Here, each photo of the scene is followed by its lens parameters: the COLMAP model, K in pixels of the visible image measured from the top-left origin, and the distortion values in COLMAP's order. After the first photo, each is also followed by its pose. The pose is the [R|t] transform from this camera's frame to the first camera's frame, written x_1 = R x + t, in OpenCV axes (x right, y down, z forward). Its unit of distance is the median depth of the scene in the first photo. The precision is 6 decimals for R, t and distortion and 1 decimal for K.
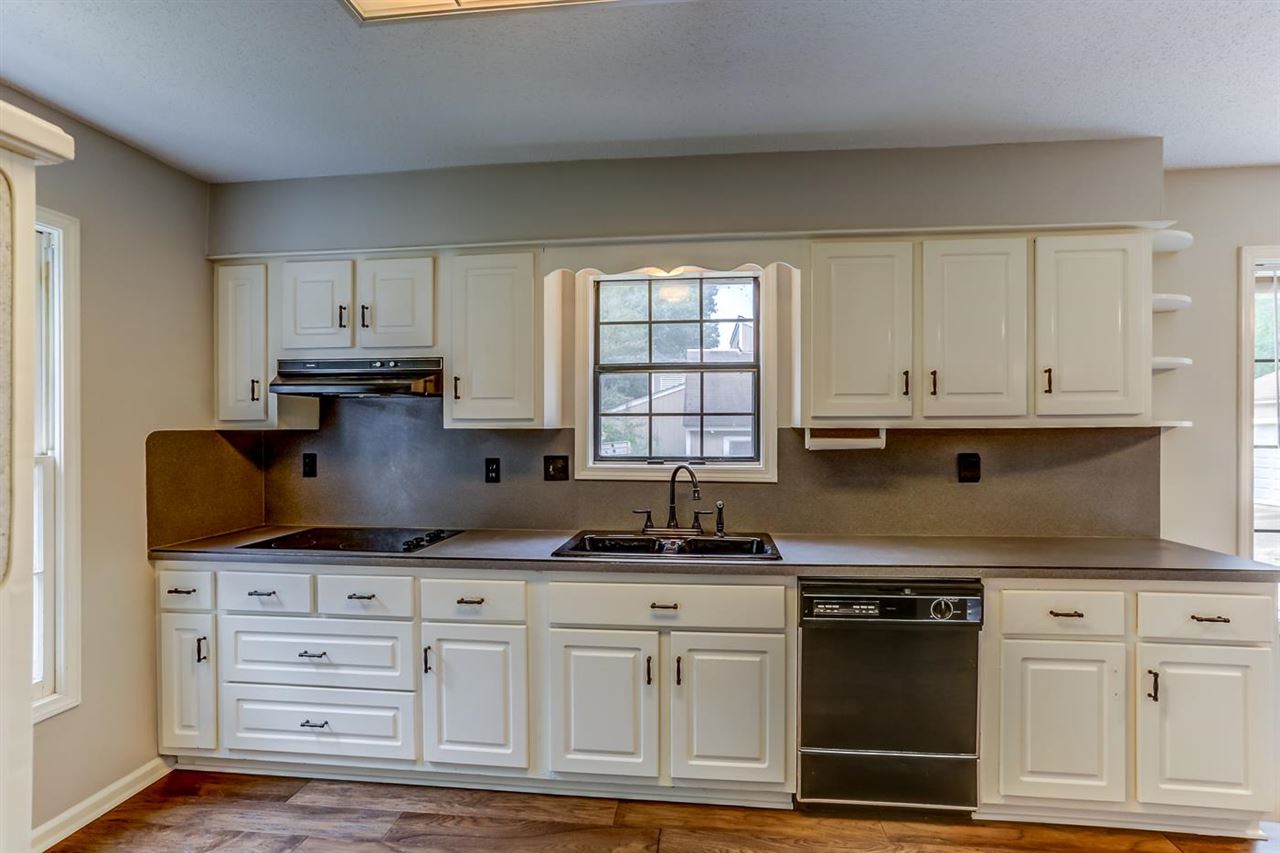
lens RADIAL K [[651.1, 0, 641.2], [0, 651.1, 423.5], [0, 0, 1]] dist [-0.047144, 0.022389]
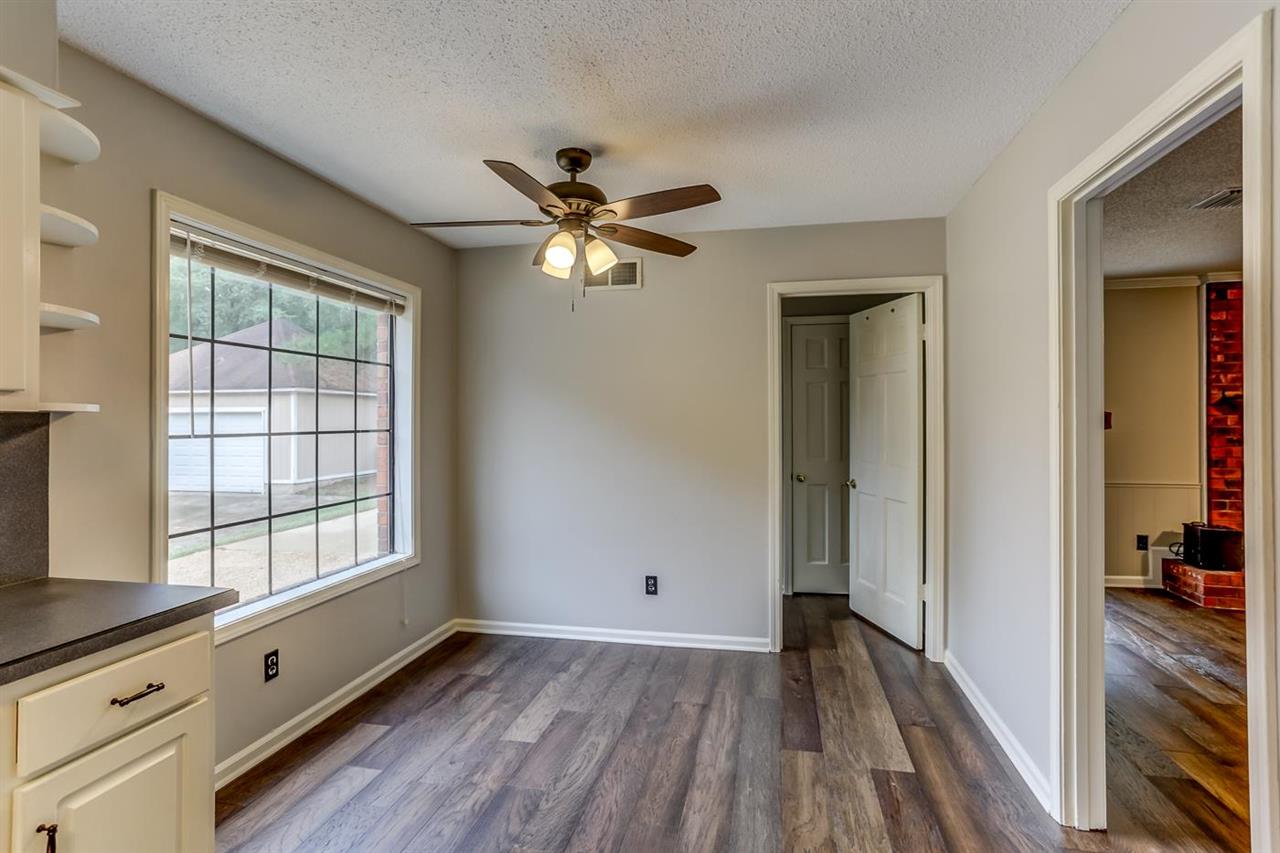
lens RADIAL K [[639.3, 0, 612.5], [0, 639.3, 412.1], [0, 0, 1]] dist [-0.041771, 0.019178]
pose [[0.130140, 0.008960, 0.991455, 0.231430], [-0.005432, 0.999951, -0.008323, 0.007212], [-0.991481, -0.004303, 0.130182, 0.317691]]
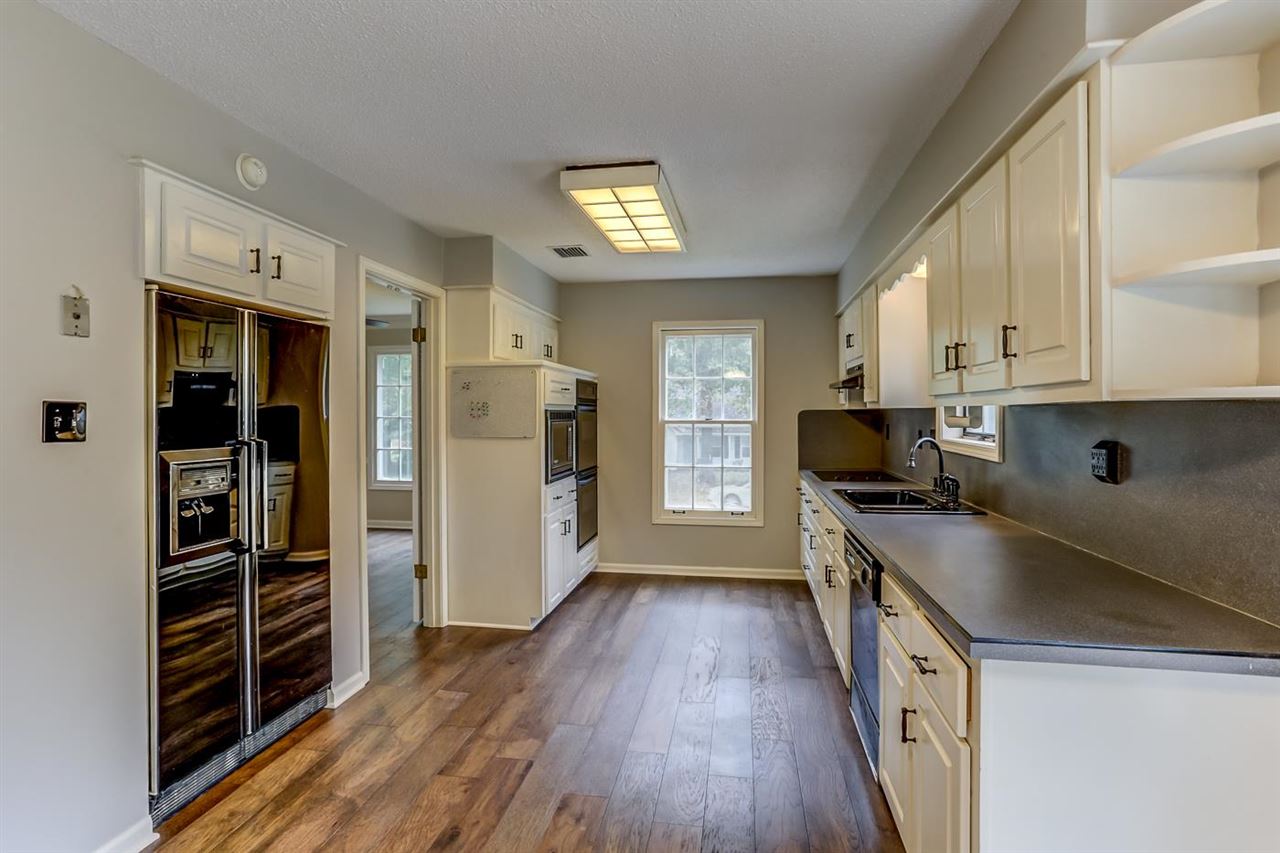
lens RADIAL K [[651.1, 0, 640.6], [0, 651.1, 416.1], [0, 0, 1]] dist [-0.047144, 0.022389]
pose [[-0.033768, 0.008671, -0.999392, 1.265710], [0.013051, 0.999881, 0.008234, 0.007662], [0.999344, -0.012765, -0.033877, 0.543152]]
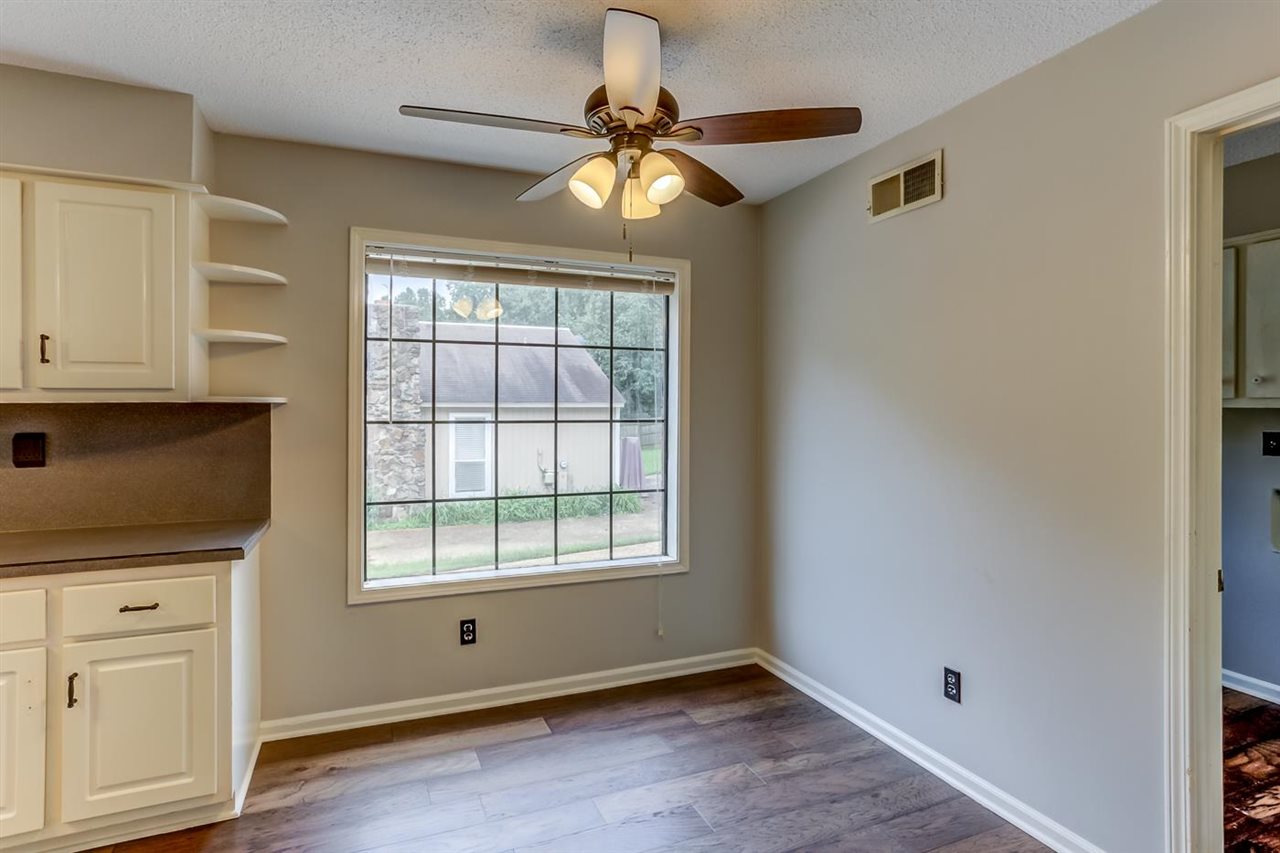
lens RADIAL K [[651.1, 0, 612.8], [0, 651.1, 407.2], [0, 0, 1]] dist [-0.047144, 0.022389]
pose [[0.881720, 0.002295, 0.471768, 0.821590], [-0.006125, 0.999960, 0.006584, 0.001933], [-0.471734, -0.008694, 0.881698, -0.113805]]
